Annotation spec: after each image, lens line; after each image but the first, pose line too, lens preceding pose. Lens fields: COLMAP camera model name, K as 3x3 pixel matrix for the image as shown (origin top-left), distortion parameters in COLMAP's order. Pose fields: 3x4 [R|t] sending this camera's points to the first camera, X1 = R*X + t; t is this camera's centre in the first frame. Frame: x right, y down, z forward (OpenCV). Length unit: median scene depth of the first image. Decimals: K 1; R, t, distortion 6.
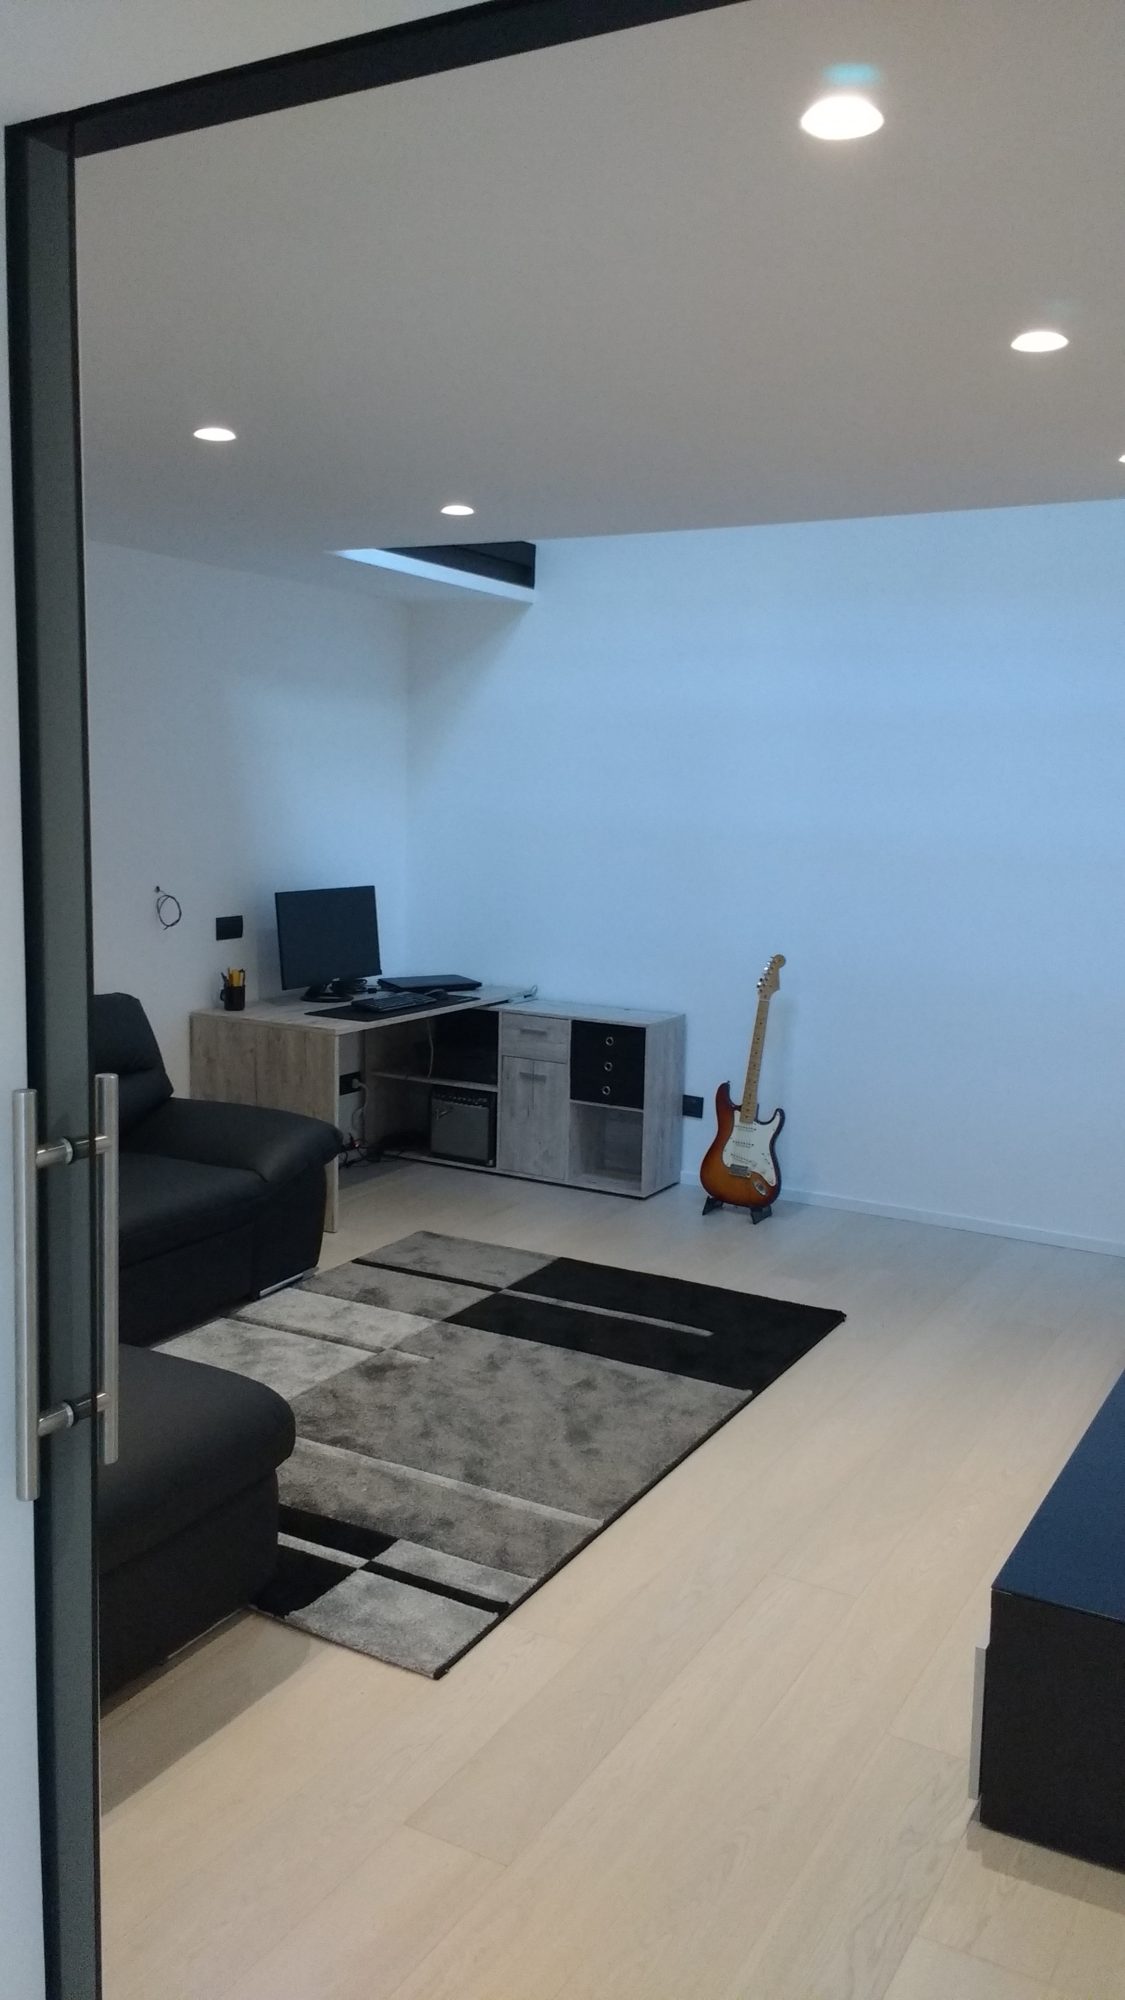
lens RADIAL K [[1561.2, 0, 562.5], [0, 1561.2, 1000.0], [0, 0, 1]] dist [-0.002009, -0.001179]
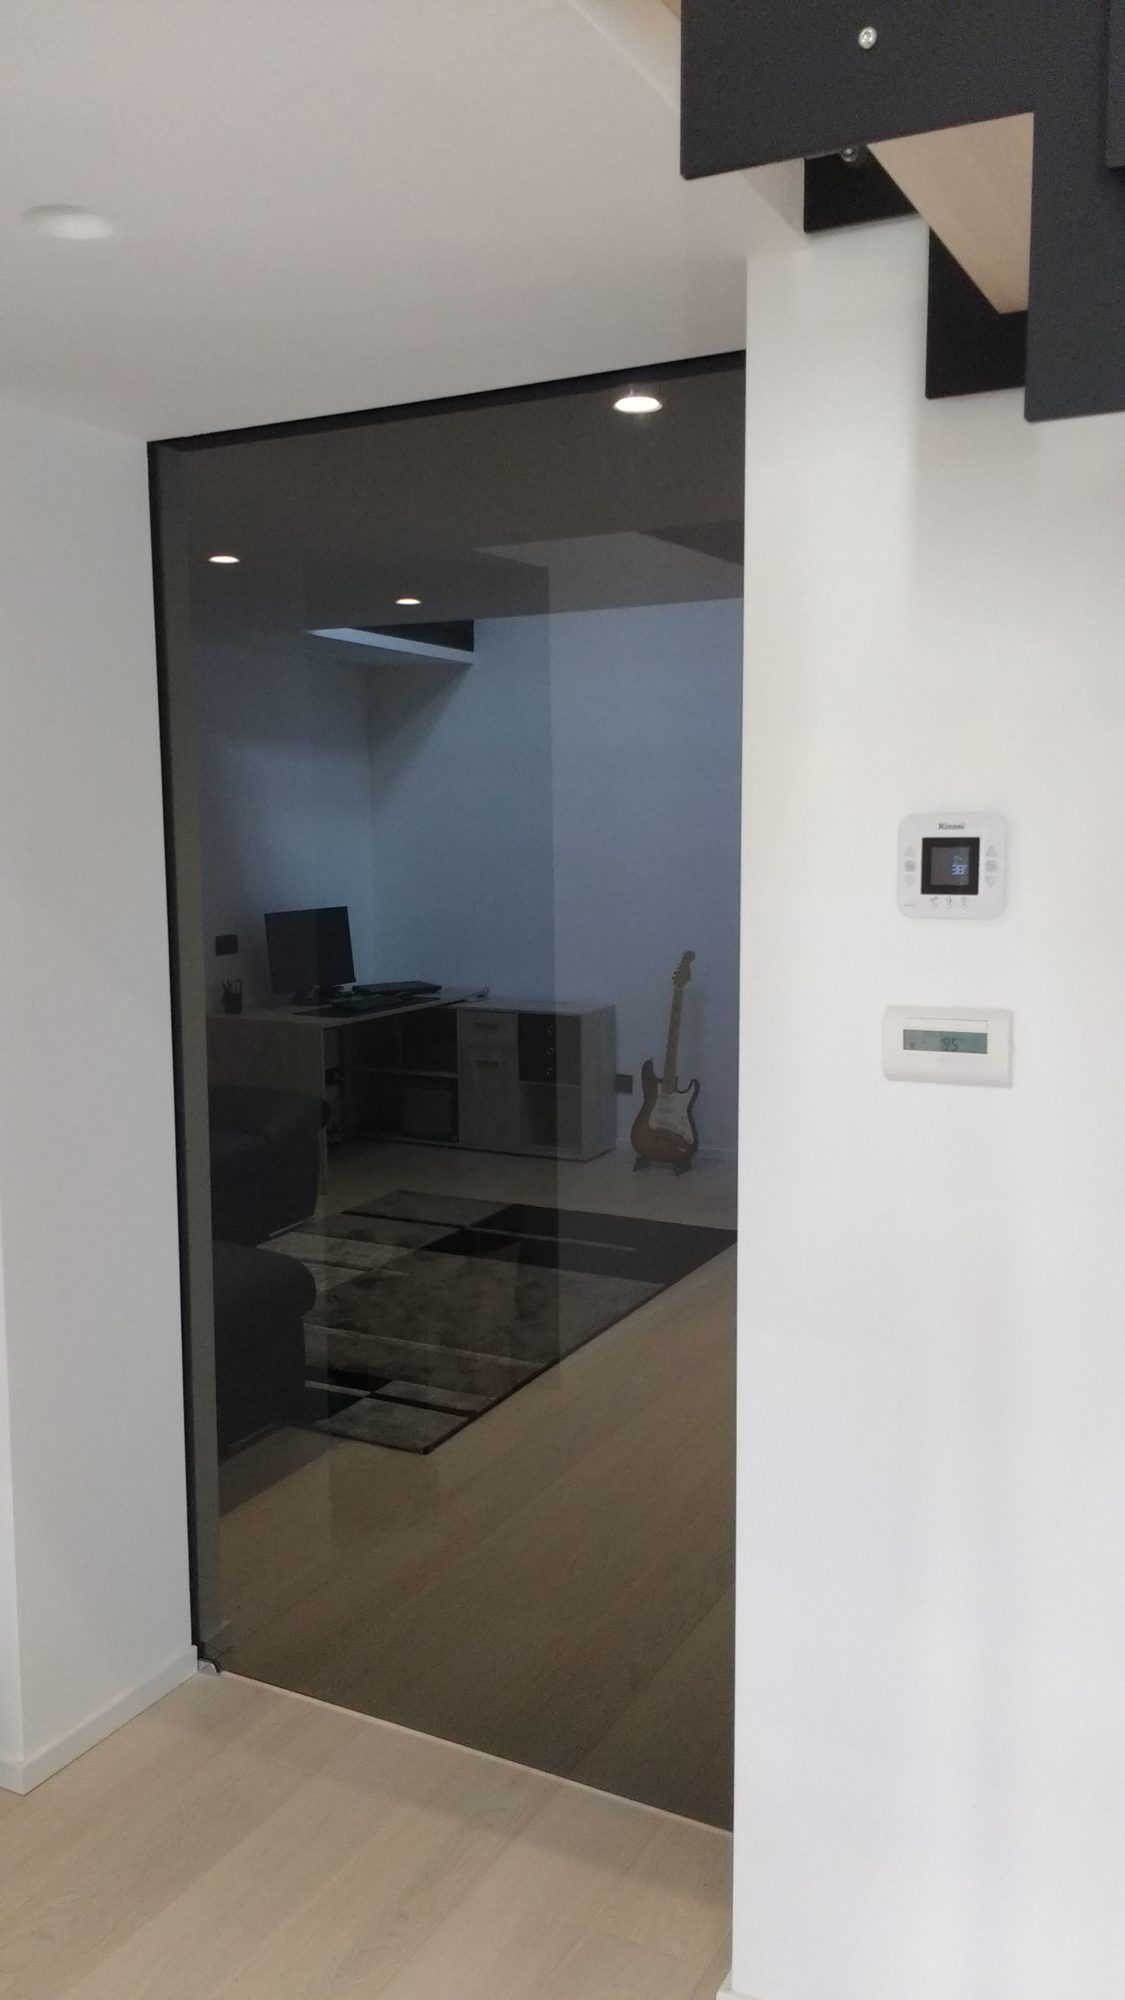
lens RADIAL K [[1561.2, 0, 562.5], [0, 1561.2, 1000.0], [0, 0, 1]] dist [-0.002009, -0.001179]
pose [[0.998997, -0.036723, 0.025617, 0.011064], [0.037244, 0.999103, -0.020141, 0.032694], [-0.024854, 0.021075, 0.999469, -0.215601]]
